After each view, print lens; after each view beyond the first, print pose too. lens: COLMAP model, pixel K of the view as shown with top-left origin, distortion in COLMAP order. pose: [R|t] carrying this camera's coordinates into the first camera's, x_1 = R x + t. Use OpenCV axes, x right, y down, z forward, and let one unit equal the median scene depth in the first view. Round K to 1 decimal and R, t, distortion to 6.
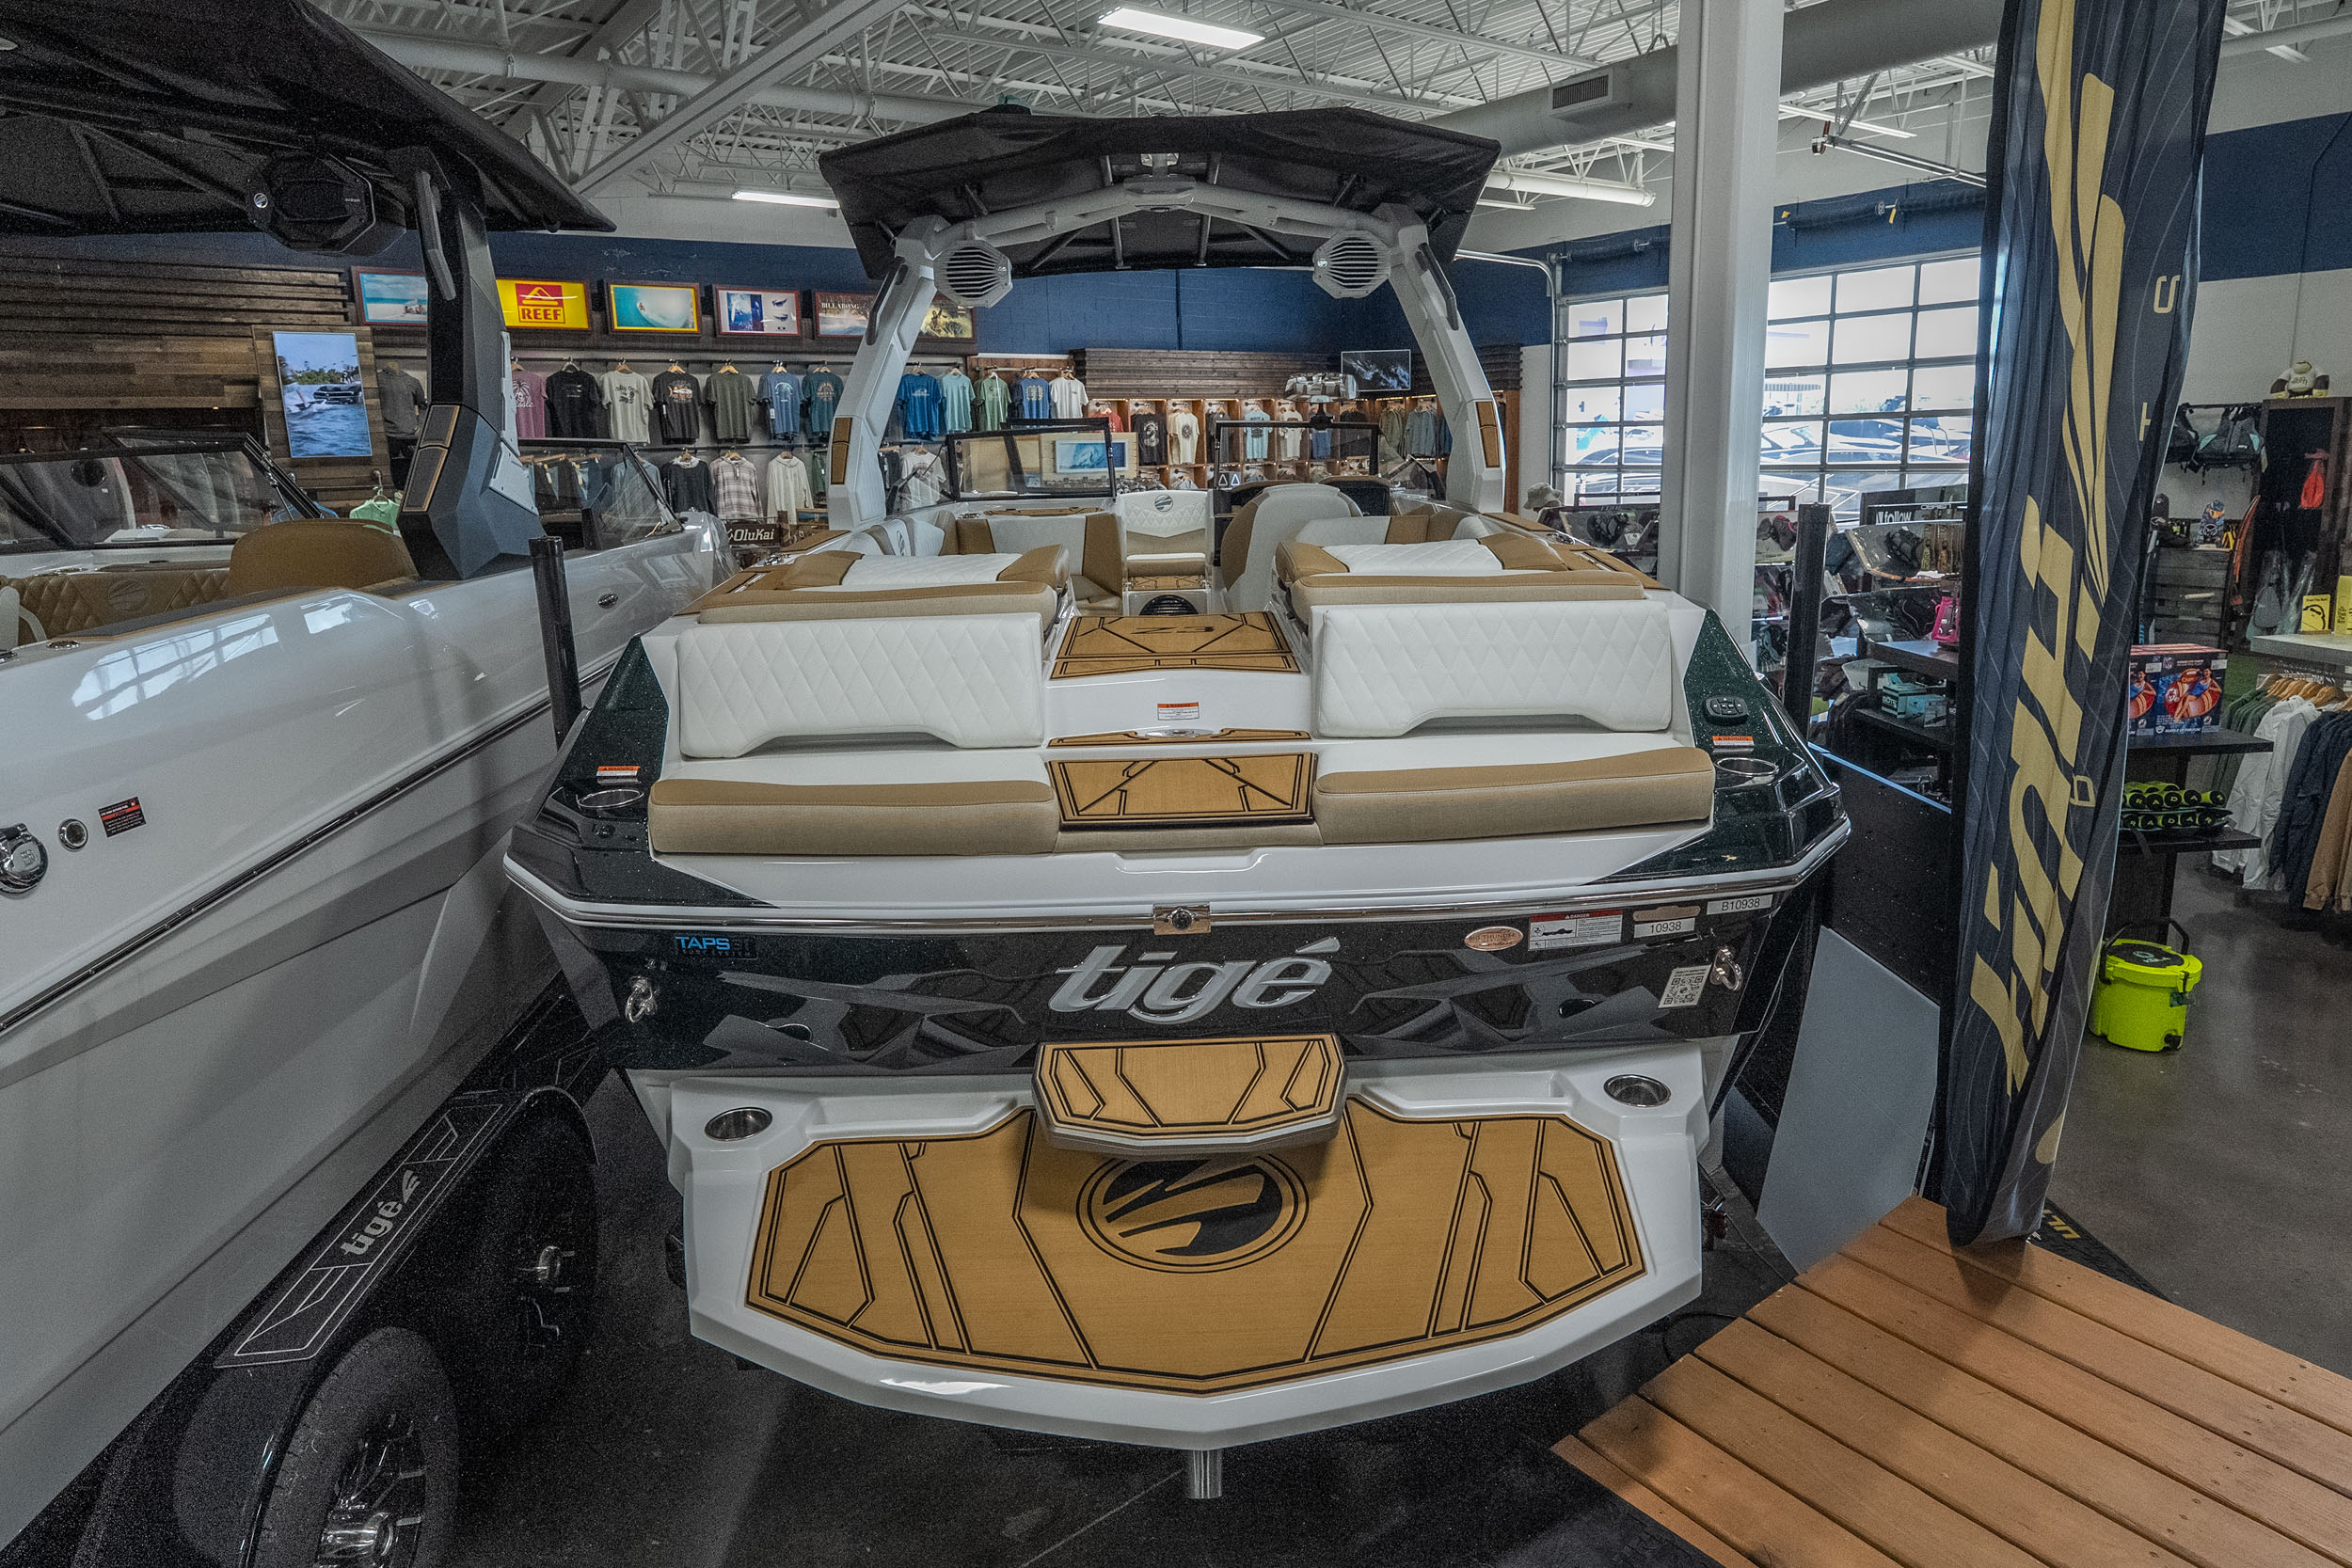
lens RADIAL K [[1318.4, 0, 1187.2], [0, 1318.4, 703.8], [0, 0, 1]] dist [-0.004063, 0.001383]
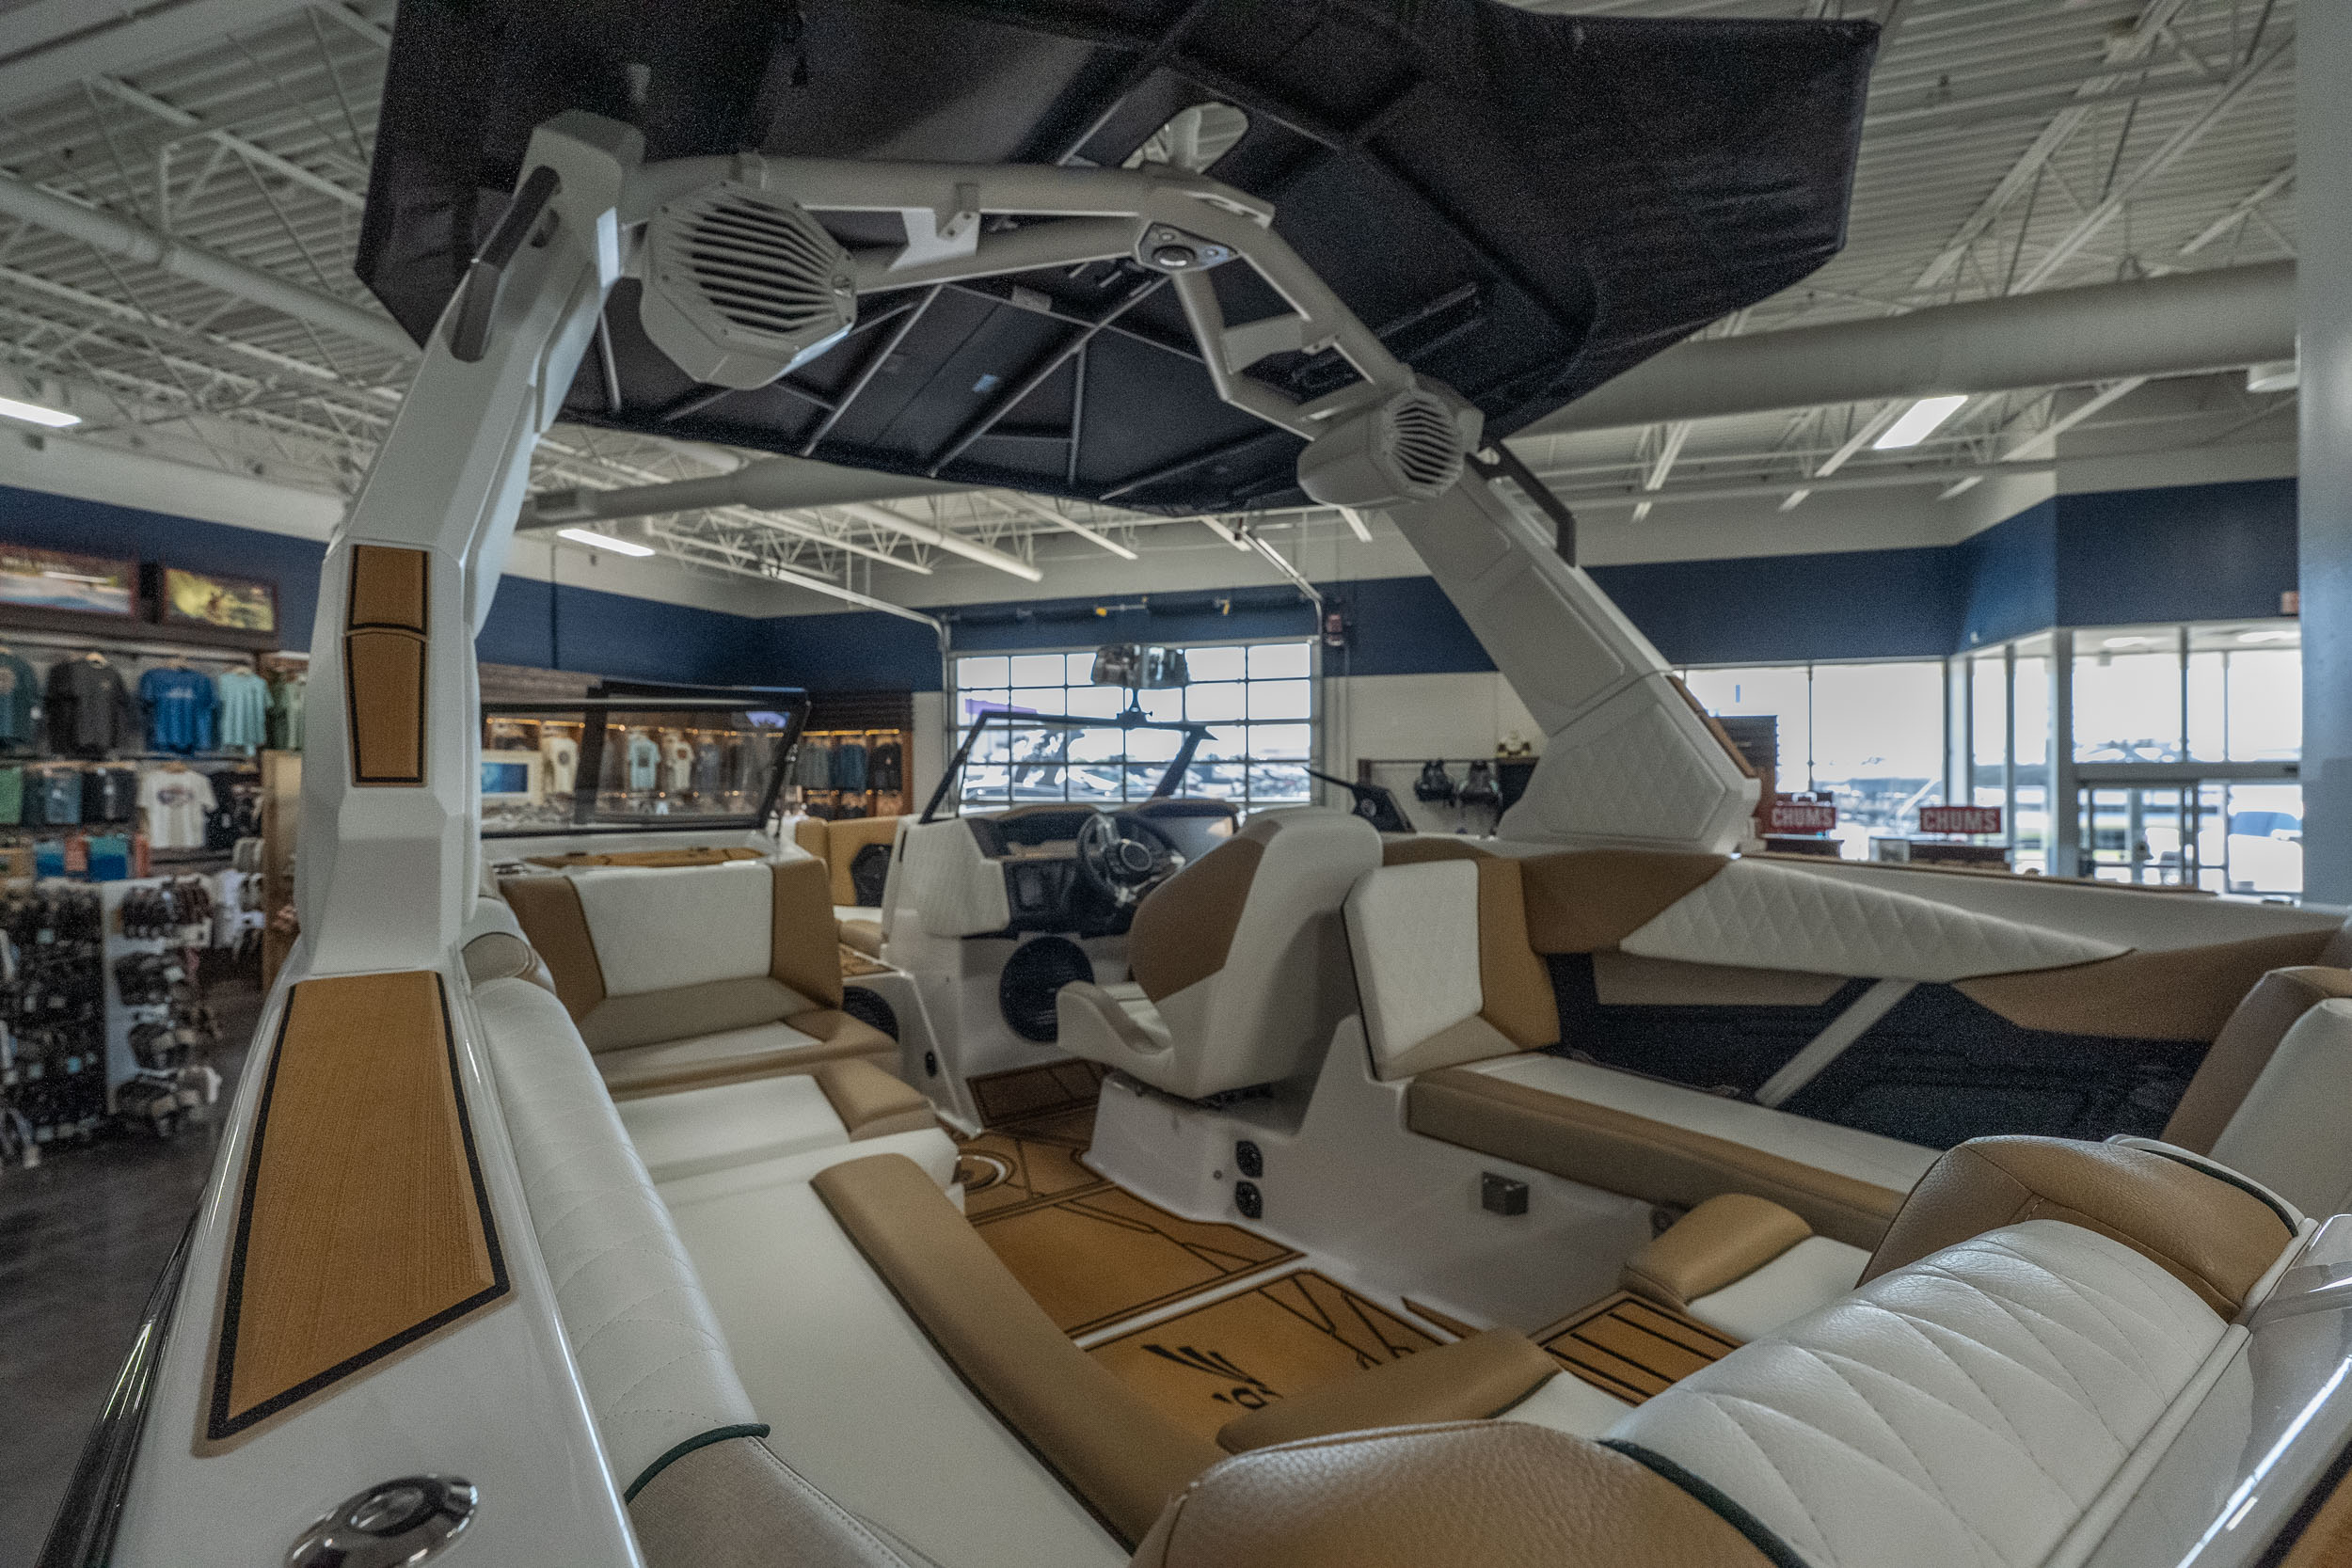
lens RADIAL K [[1056.1, 0, 1186.5], [0, 1056.1, 788.9], [0, 0, 1]] dist [-0.006330, 0.002331]
pose [[0.824621, 0.017176, 0.565424, -0.093719], [0.090873, 0.982535, -0.162378, -0.044998], [-0.558338, 0.185282, 0.808659, 0.282242]]
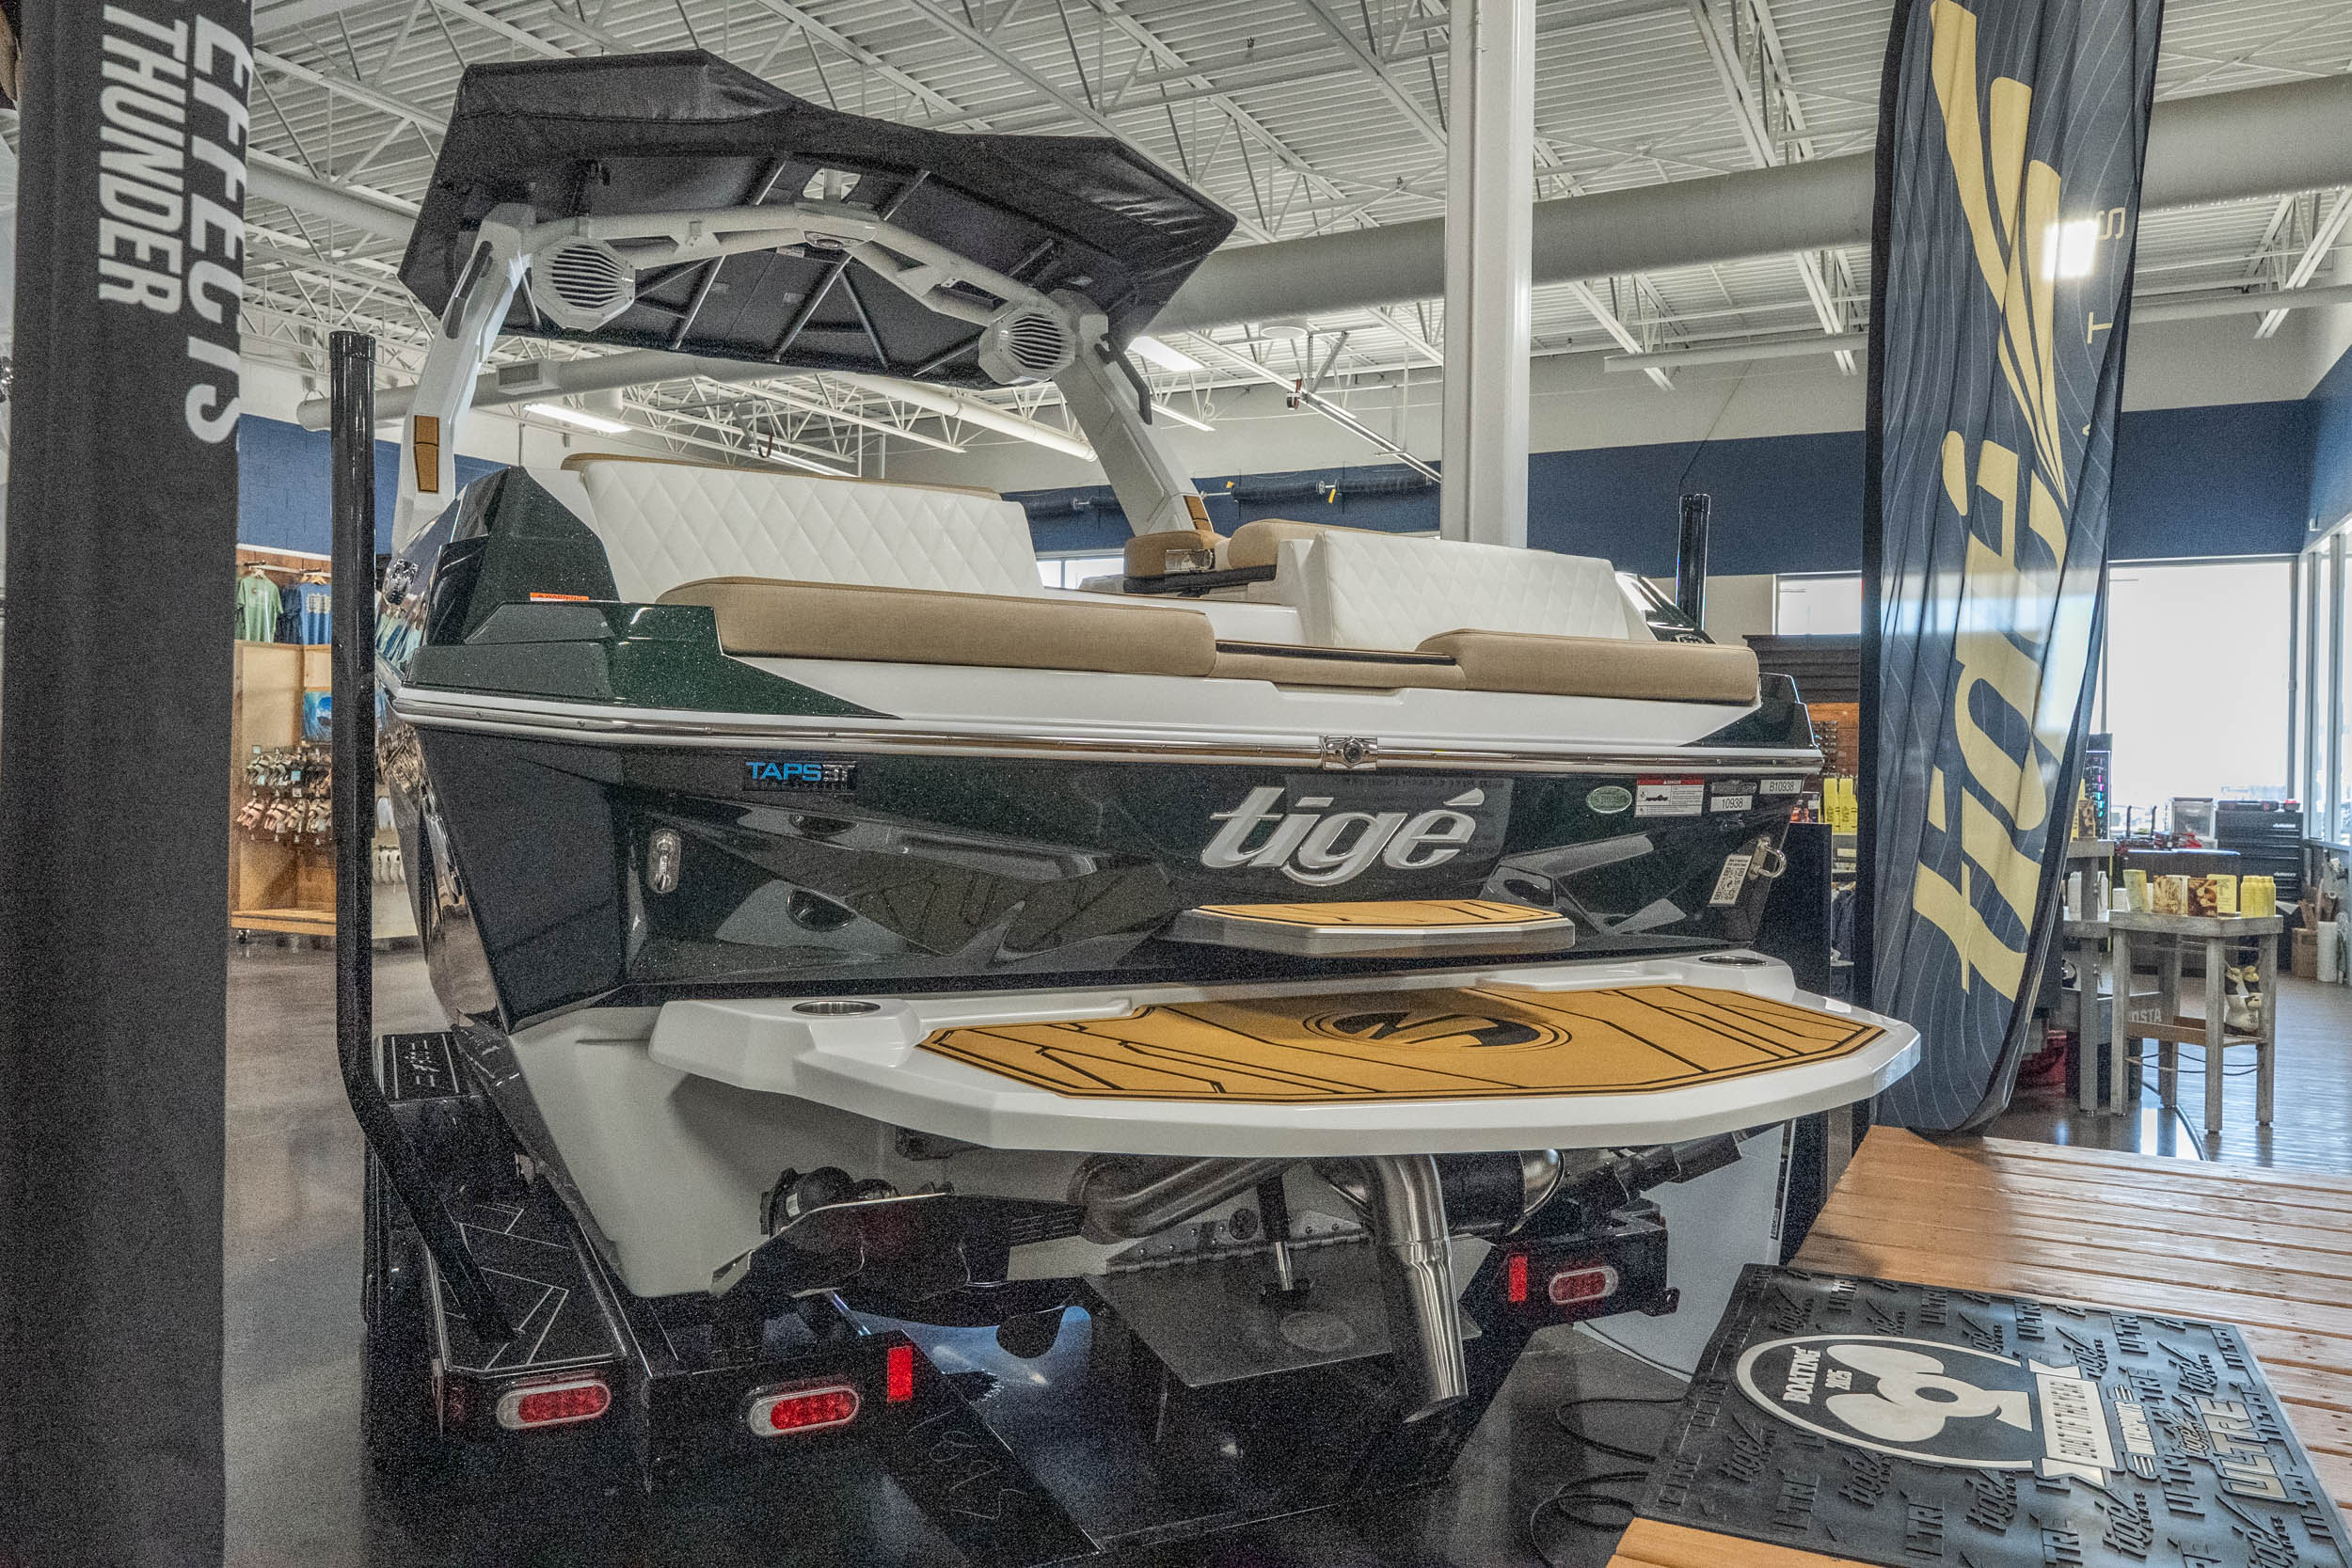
lens RADIAL K [[1627.5, 0, 1186.5], [0, 1627.5, 783.5], [0, 0, 1]] dist [-0.003797, 0.001695]
pose [[0.901024, 0.038321, 0.432074, -0.099938], [0.043052, 0.983272, -0.176985, 0.064585], [-0.431628, 0.178069, 0.884301, 0.013488]]
